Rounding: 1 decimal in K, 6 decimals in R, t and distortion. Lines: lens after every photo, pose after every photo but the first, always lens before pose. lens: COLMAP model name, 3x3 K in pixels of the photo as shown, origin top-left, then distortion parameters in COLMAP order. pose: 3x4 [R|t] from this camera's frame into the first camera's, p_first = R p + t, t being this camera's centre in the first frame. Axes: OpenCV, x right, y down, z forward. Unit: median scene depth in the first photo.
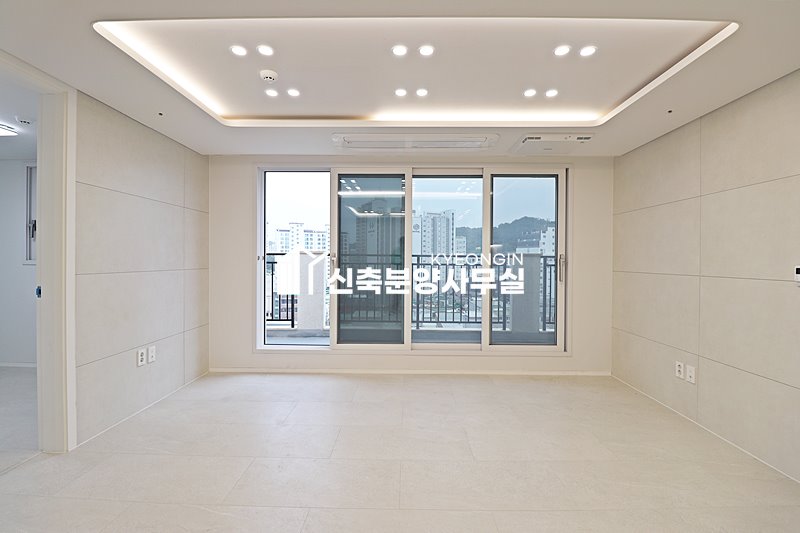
lens RADIAL K [[368.8, 0, 401.7], [0, 368.8, 264.1], [0, 0, 1]] dist [-0.004879, -0.009890]
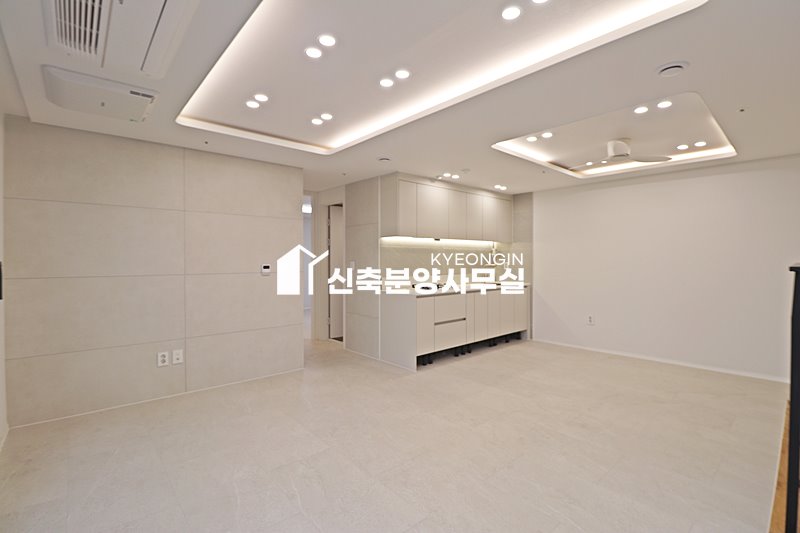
lens RADIAL K [[368.8, 0, 402.9], [0, 368.8, 262.8], [0, 0, 1]] dist [-0.004879, -0.009890]
pose [[-0.676403, -0.013083, 0.736415, -0.438920], [0.003447, 0.999775, 0.020928, -0.022466], [-0.736524, 0.016694, -0.676206, 0.932924]]
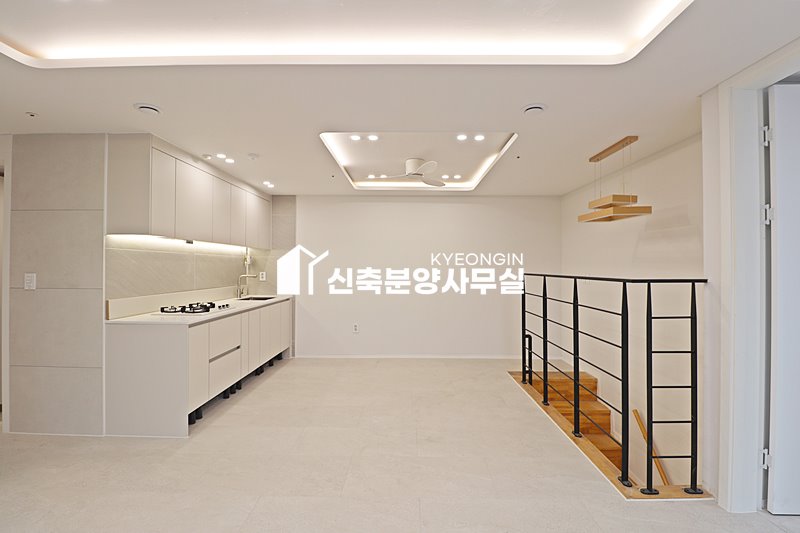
lens RADIAL K [[368.8, 0, 404.8], [0, 368.8, 262.9], [0, 0, 1]] dist [-0.004879, -0.009890]
pose [[-0.999934, -0.011046, -0.003174, -0.092451], [-0.011041, 0.999938, -0.001402, -0.027803], [0.003190, -0.001367, -0.999994, 0.902084]]
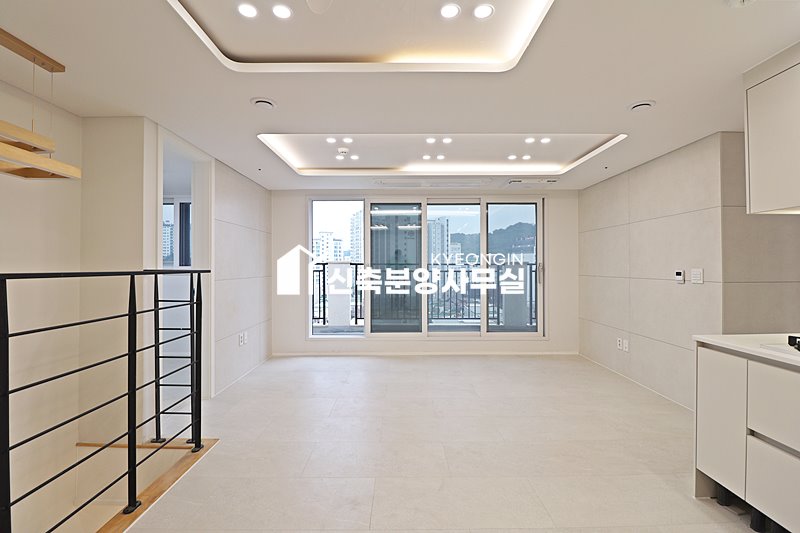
lens RADIAL K [[368.8, 0, 403.0], [0, 368.8, 266.2], [0, 0, 1]] dist [-0.004879, -0.009890]
pose [[0.999818, -0.009166, 0.016713, -0.084745], [0.009372, 0.999880, -0.012312, -0.003169], [-0.016598, 0.012467, 0.999785, -0.329101]]
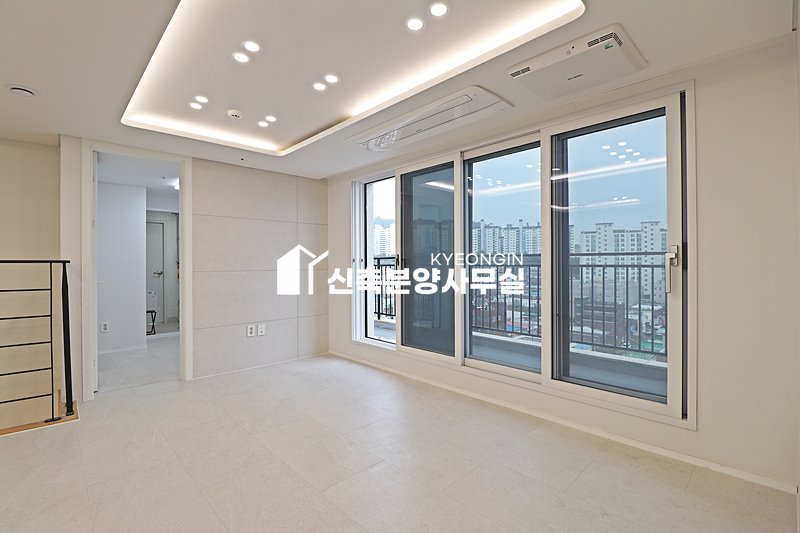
lens RADIAL K [[368.8, 0, 401.9], [0, 368.8, 265.1], [0, 0, 1]] dist [-0.004879, -0.009890]
pose [[0.704303, -0.007283, -0.709862, 0.557520], [0.000718, 0.999954, -0.009547, 0.009714], [0.709899, 0.006214, 0.704276, 0.315535]]
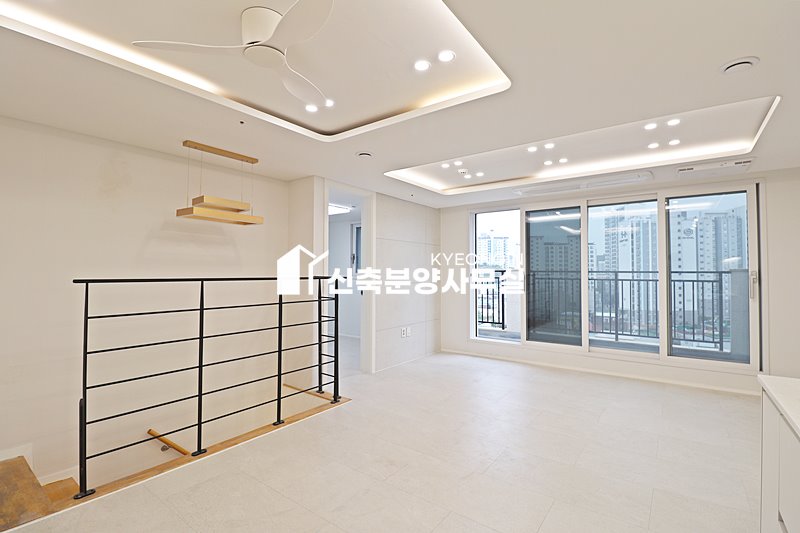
lens RADIAL K [[368.8, 0, 407.0], [0, 368.8, 264.3], [0, 0, 1]] dist [-0.004879, -0.009890]
pose [[0.815030, -0.018017, -0.579138, 0.253135], [-0.003230, 0.999360, -0.035636, -0.006488], [0.579409, 0.030915, 0.814450, -0.333590]]
